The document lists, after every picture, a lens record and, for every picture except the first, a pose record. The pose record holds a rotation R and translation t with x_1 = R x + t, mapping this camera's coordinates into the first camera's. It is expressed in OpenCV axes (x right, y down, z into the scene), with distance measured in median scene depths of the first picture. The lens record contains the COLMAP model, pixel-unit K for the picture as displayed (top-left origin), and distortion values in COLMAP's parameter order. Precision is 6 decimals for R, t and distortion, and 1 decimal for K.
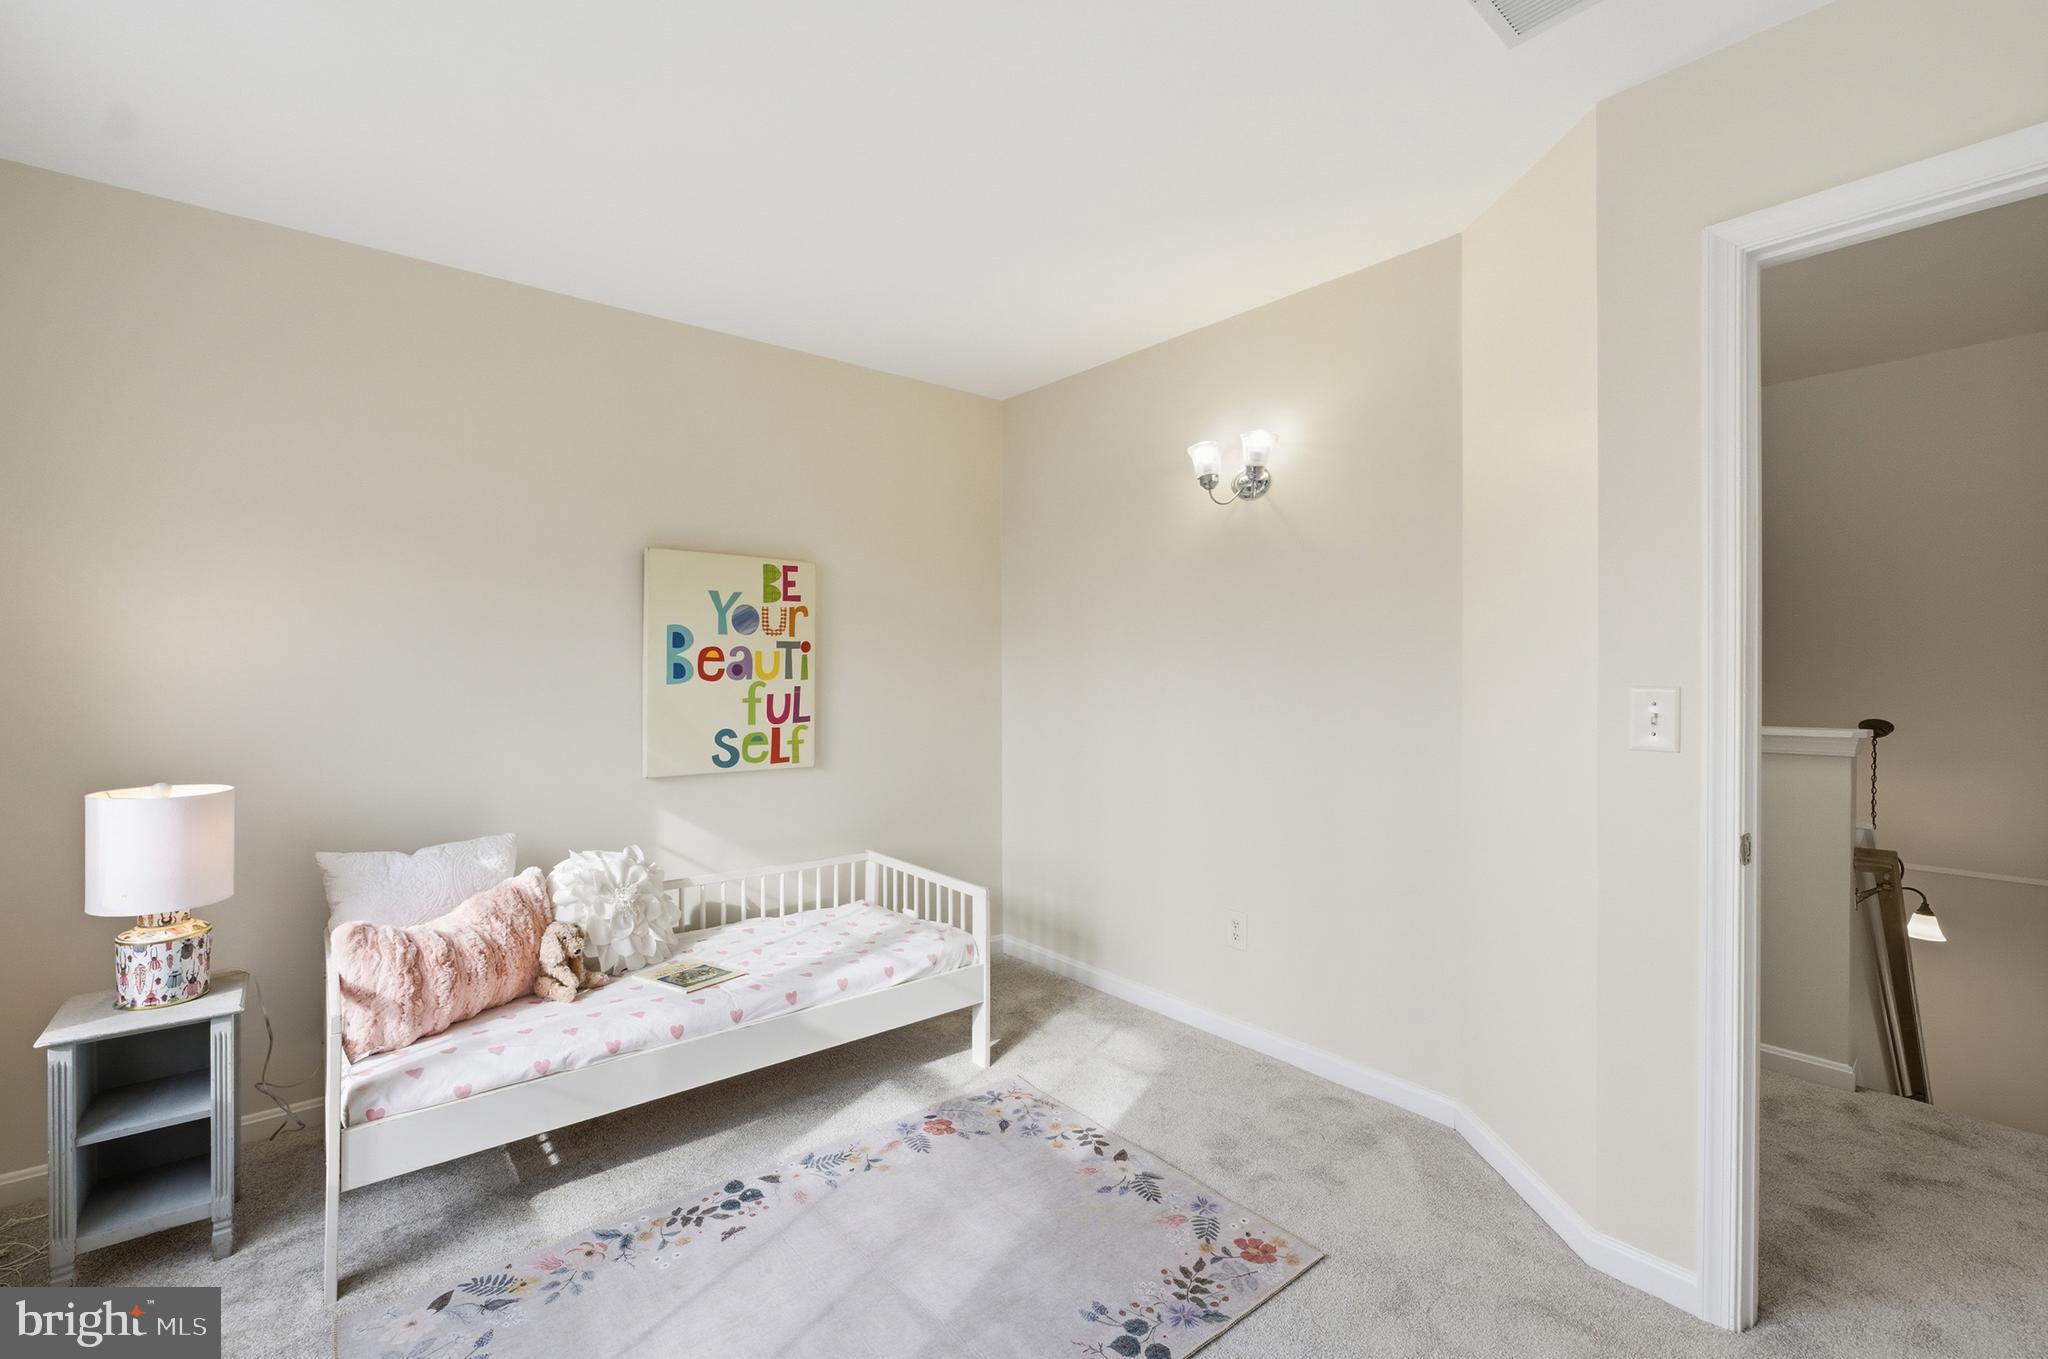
lens RADIAL K [[875.9, 0, 1013.2], [0, 875.9, 667.5], [0, 0, 1]] dist [-0.004745, 0.001045]
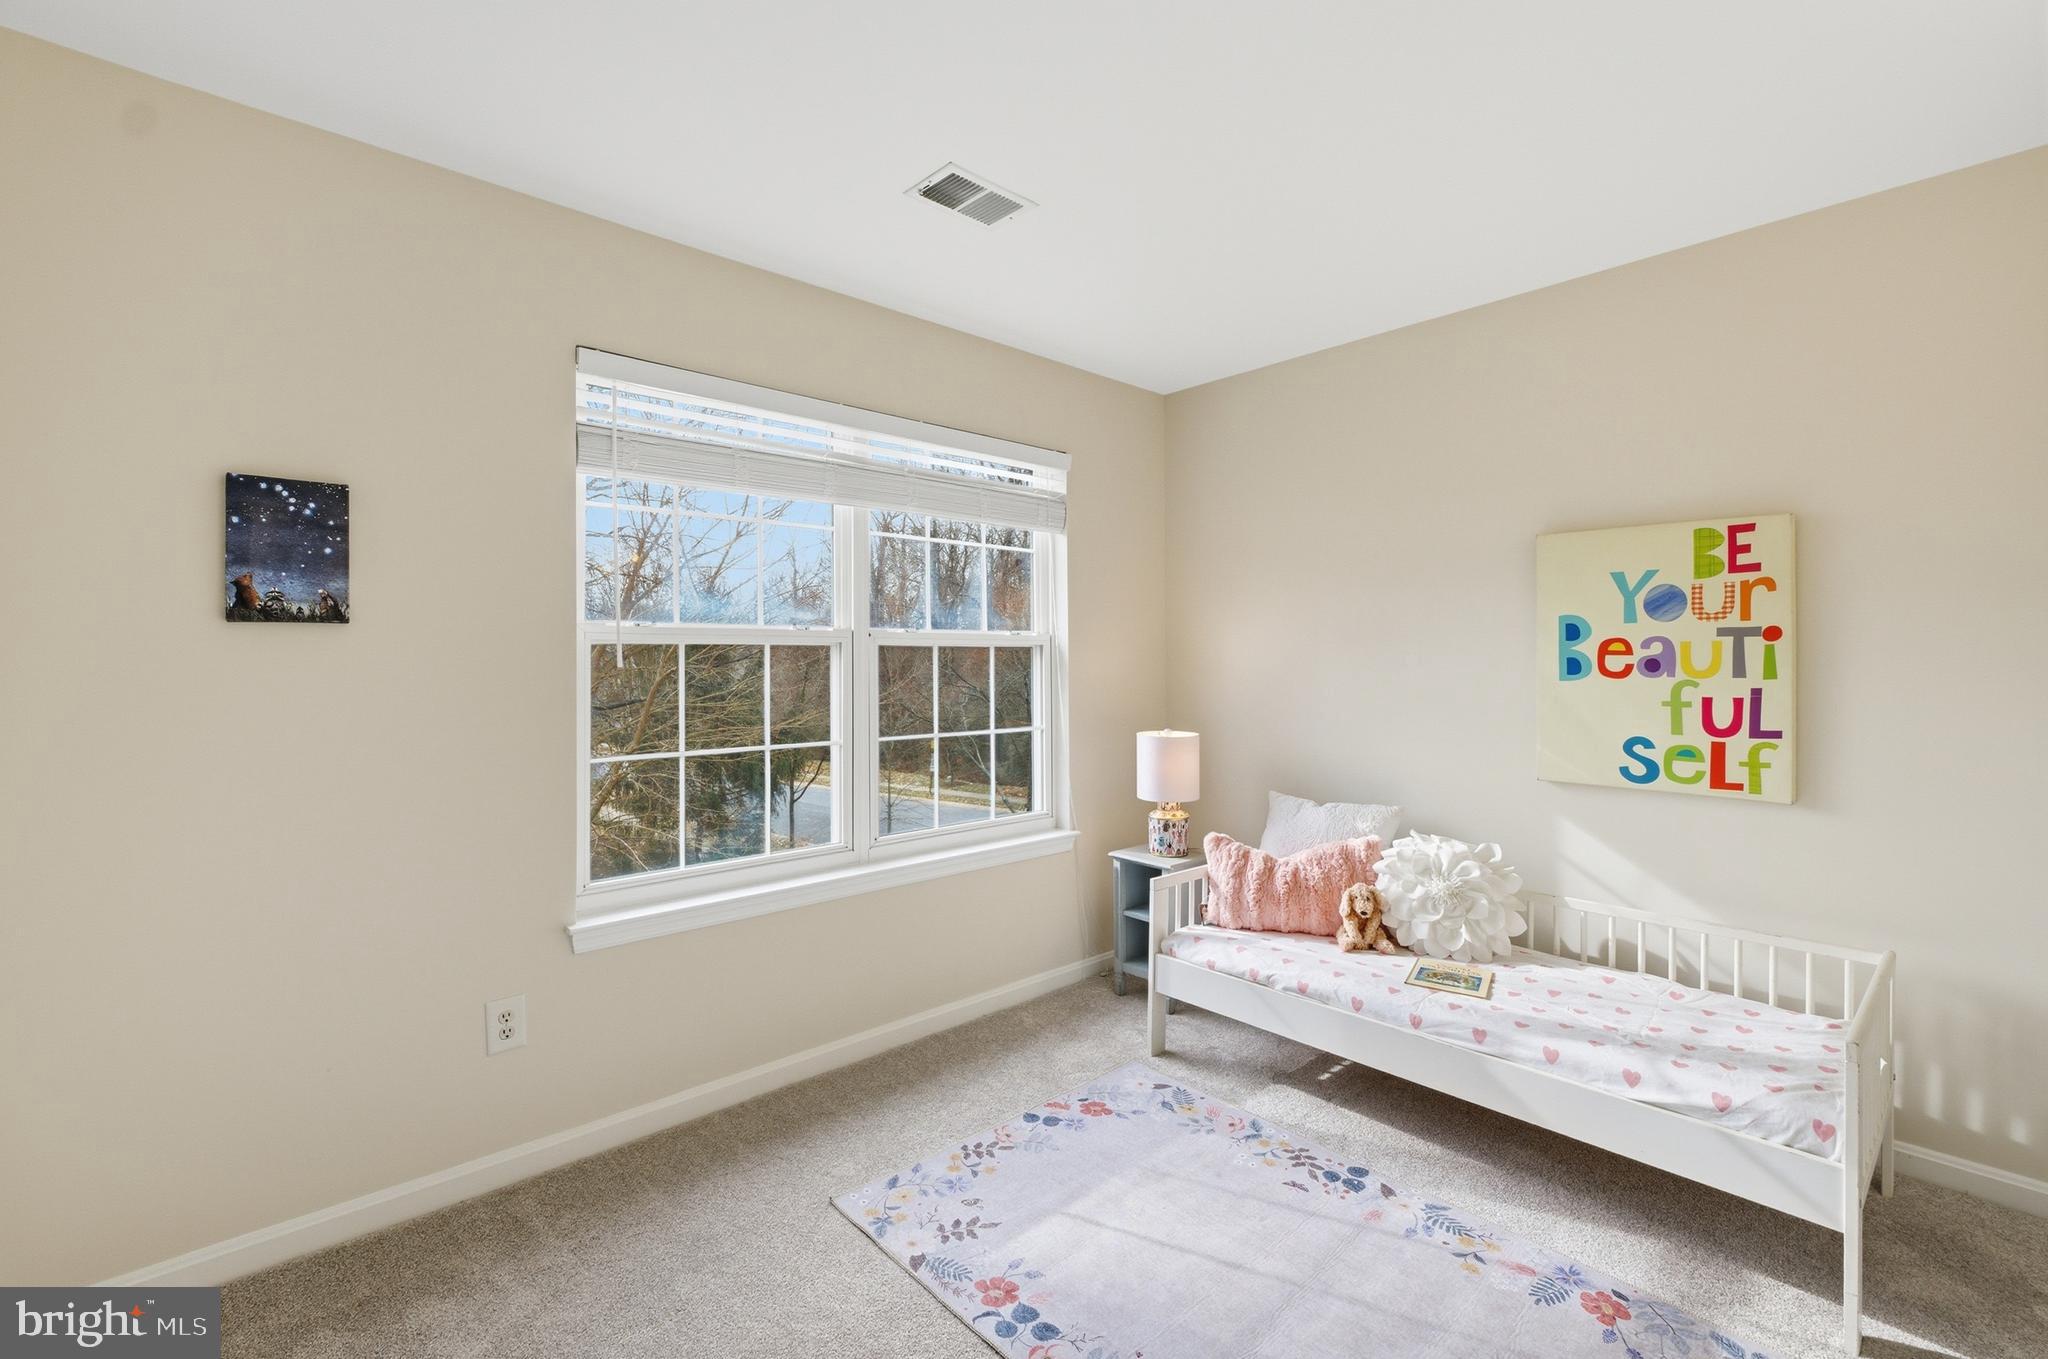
lens RADIAL K [[880.6, 0, 1028.1], [0, 880.6, 643.6], [0, 0, 1]] dist [-0.000715, 0.000349]
pose [[0.064986, -0.021805, -0.997648, 0.473144], [0.001036, 0.999762, -0.021784, -0.000339], [0.997886, 0.000383, 0.064993, 0.373593]]
